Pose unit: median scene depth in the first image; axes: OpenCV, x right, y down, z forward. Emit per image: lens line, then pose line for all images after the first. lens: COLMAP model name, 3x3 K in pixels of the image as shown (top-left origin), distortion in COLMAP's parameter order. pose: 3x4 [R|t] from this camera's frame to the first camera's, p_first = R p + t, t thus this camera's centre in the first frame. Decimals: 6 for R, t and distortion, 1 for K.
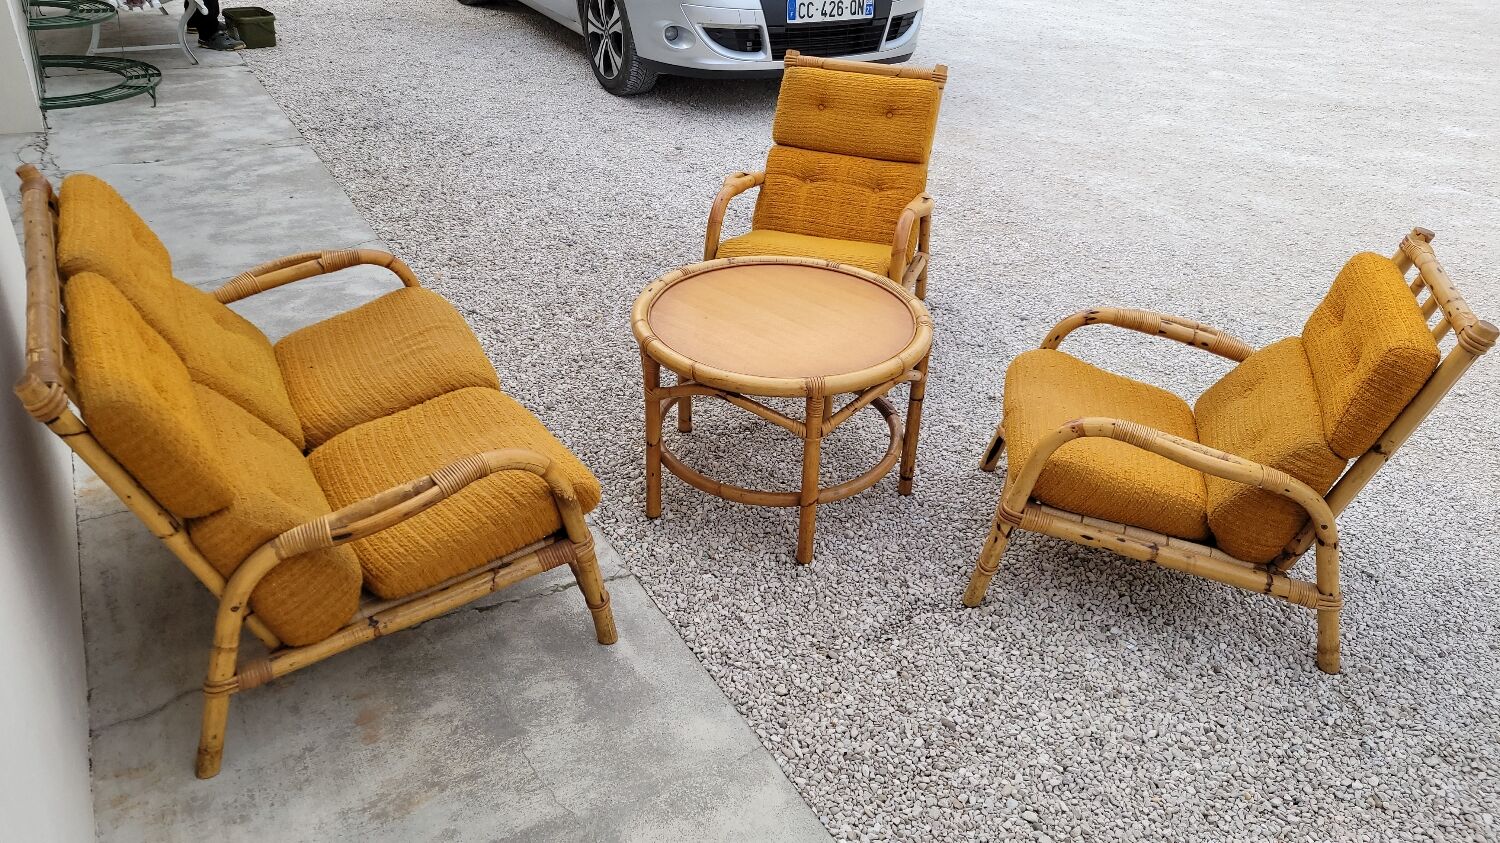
lens RADIAL K [[1139.3, 0, 785.8], [0, 1139.3, 422.4], [0, 0, 1]] dist [0.058635, -0.042591]
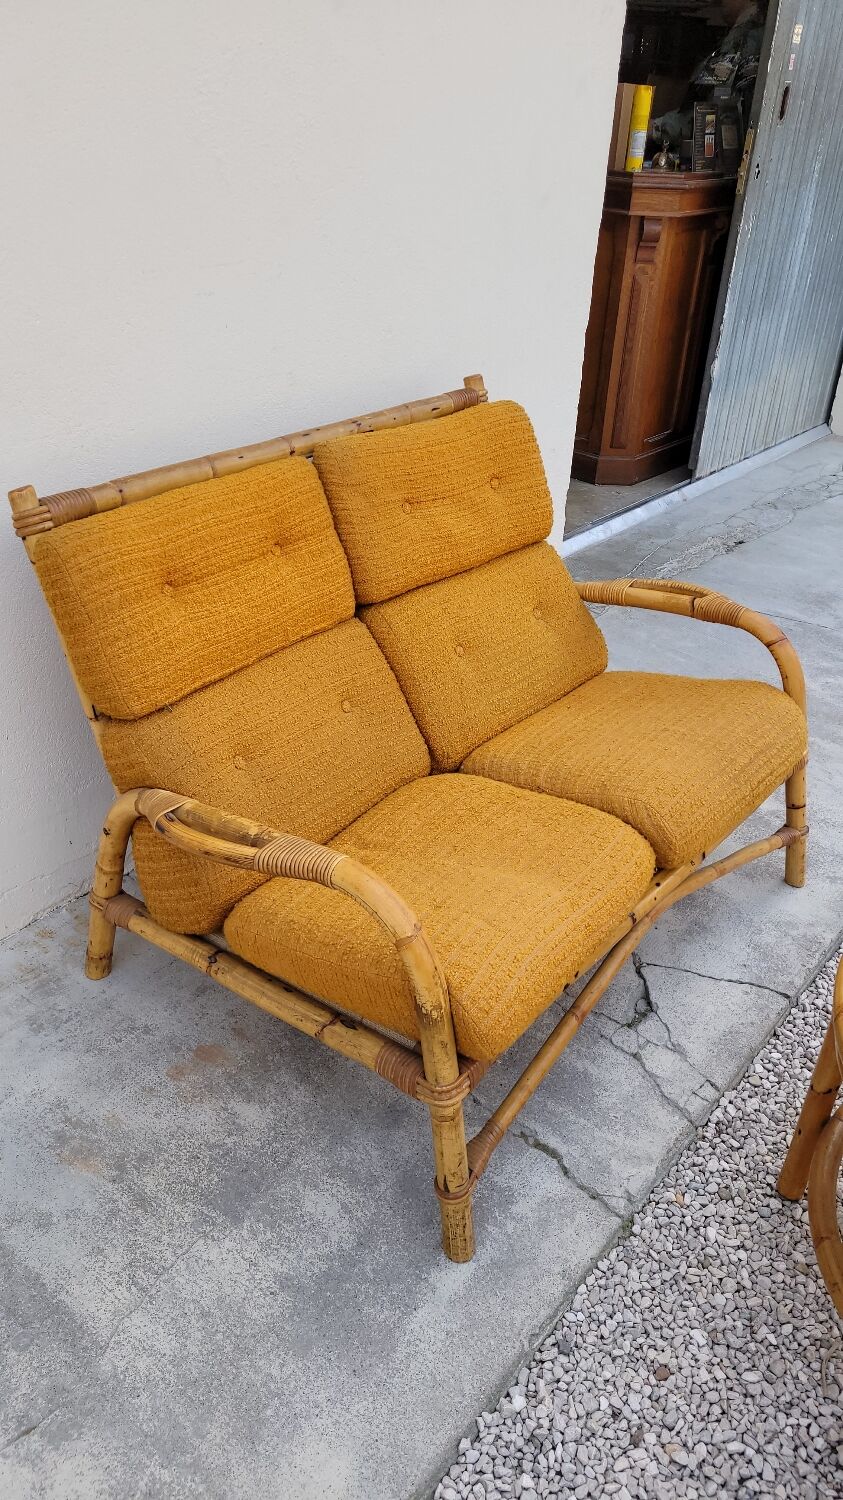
lens RADIAL K [[1141.2, 0, 421.5], [0, 1141.2, 750.0], [0, 0, 1]] dist [0.059519, -0.036397]
pose [[0.339703, 0.466415, -0.816737, 0.243180], [-0.504363, 0.823297, 0.260383, -0.201914], [0.793864, 0.323479, 0.514919, 0.610475]]
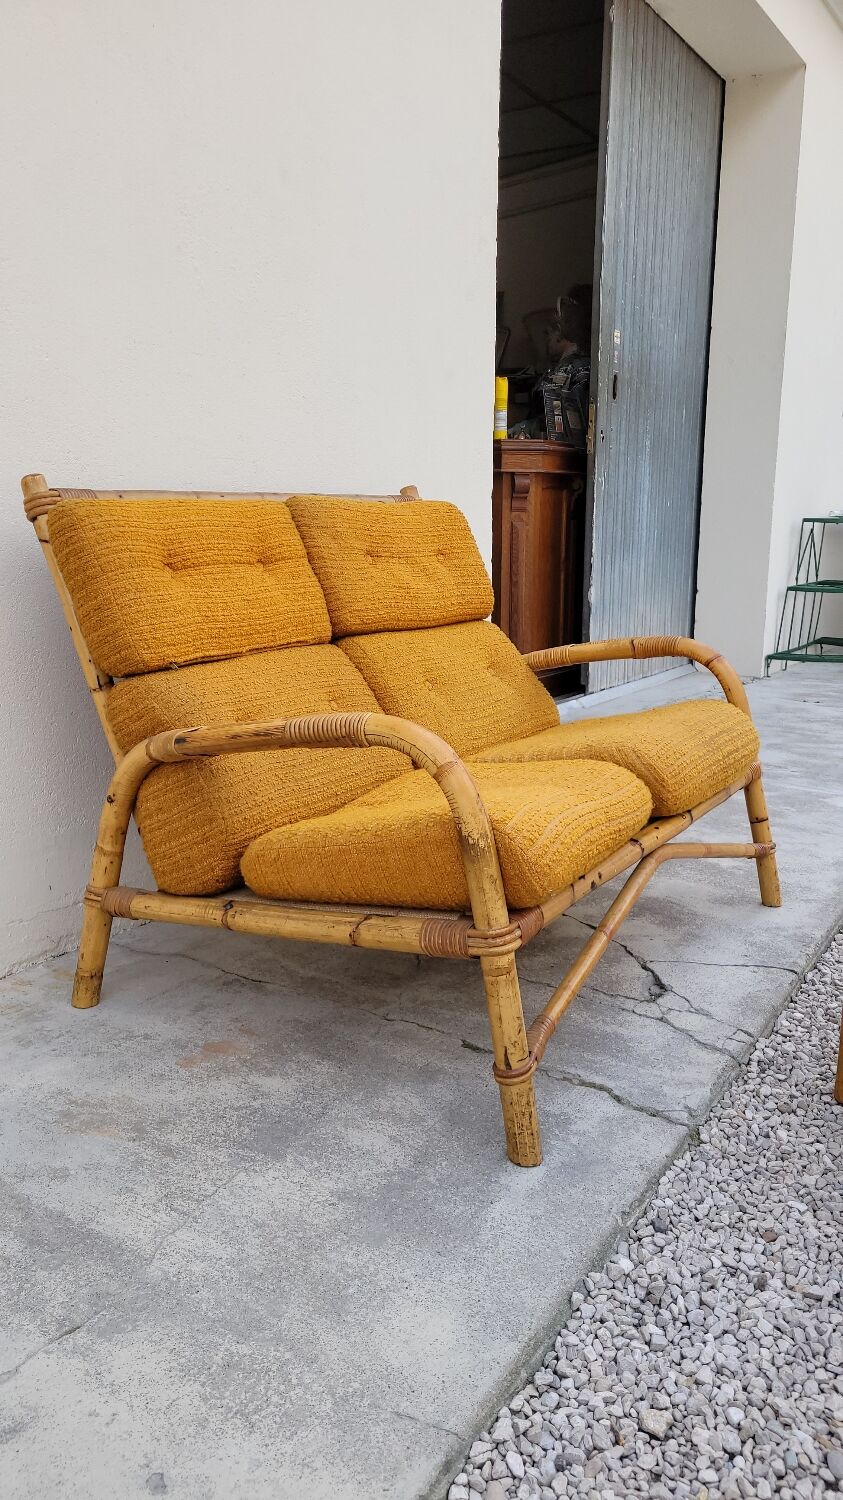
lens RADIAL K [[1143.1, 0, 418.8], [0, 1143.1, 753.6], [0, 0, 1]] dist [0.062129, -0.043290]
pose [[0.455222, 0.135653, -0.879983, 0.323844], [-0.436857, 0.895217, -0.087988, 0.089378], [0.775841, 0.424481, 0.466784, 0.645630]]
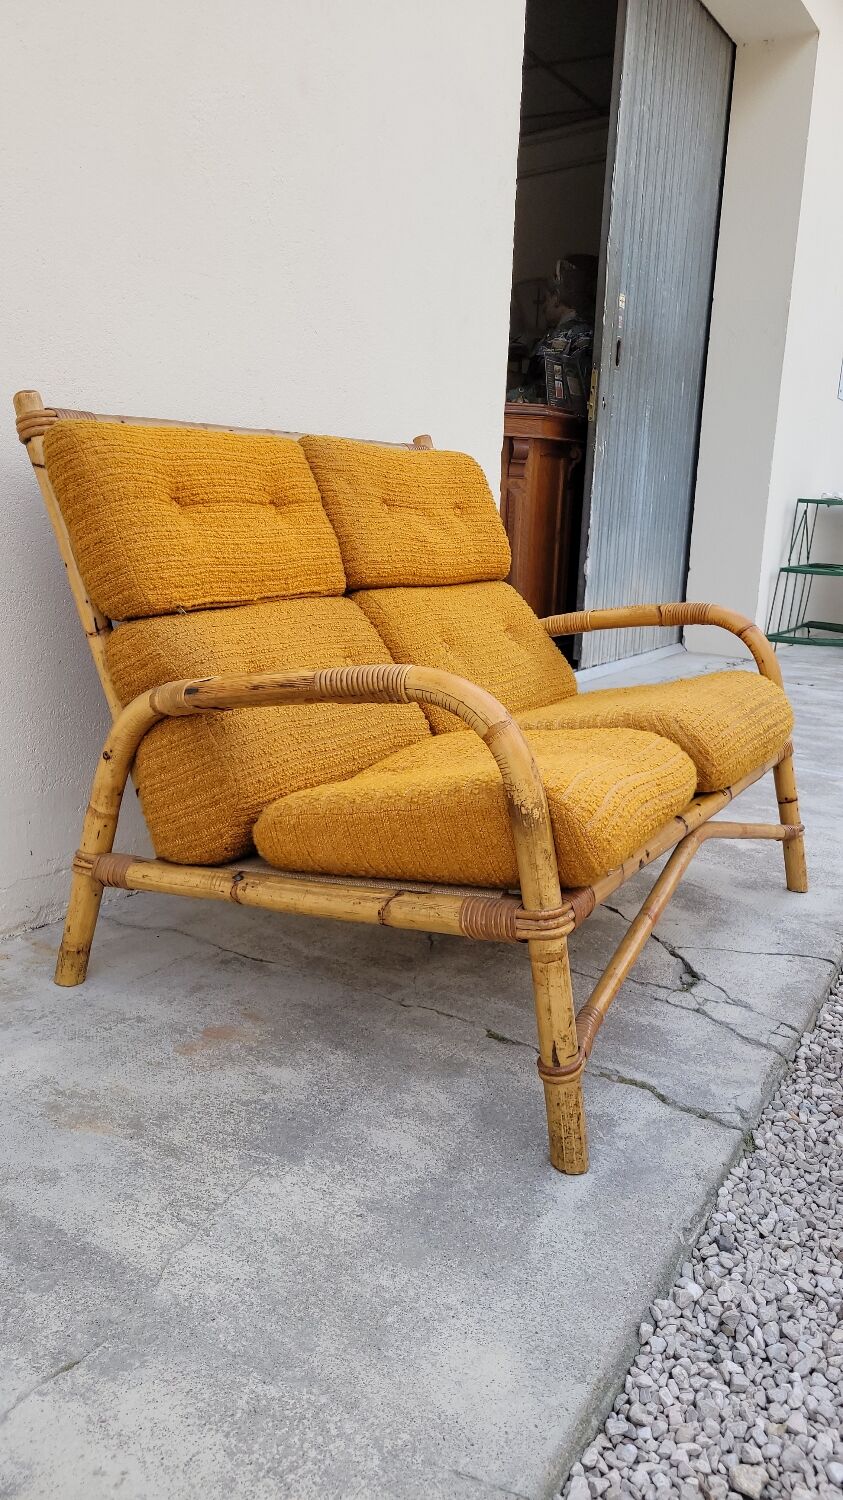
lens RADIAL K [[1141.1, 0, 426.3], [0, 1141.1, 744.4], [0, 0, 1]] dist [0.060917, -0.043674]
pose [[0.486858, 0.158639, -0.858955, 0.246865], [-0.458622, 0.883343, -0.096805, 0.110796], [0.743394, 0.441066, 0.502817, 0.649998]]
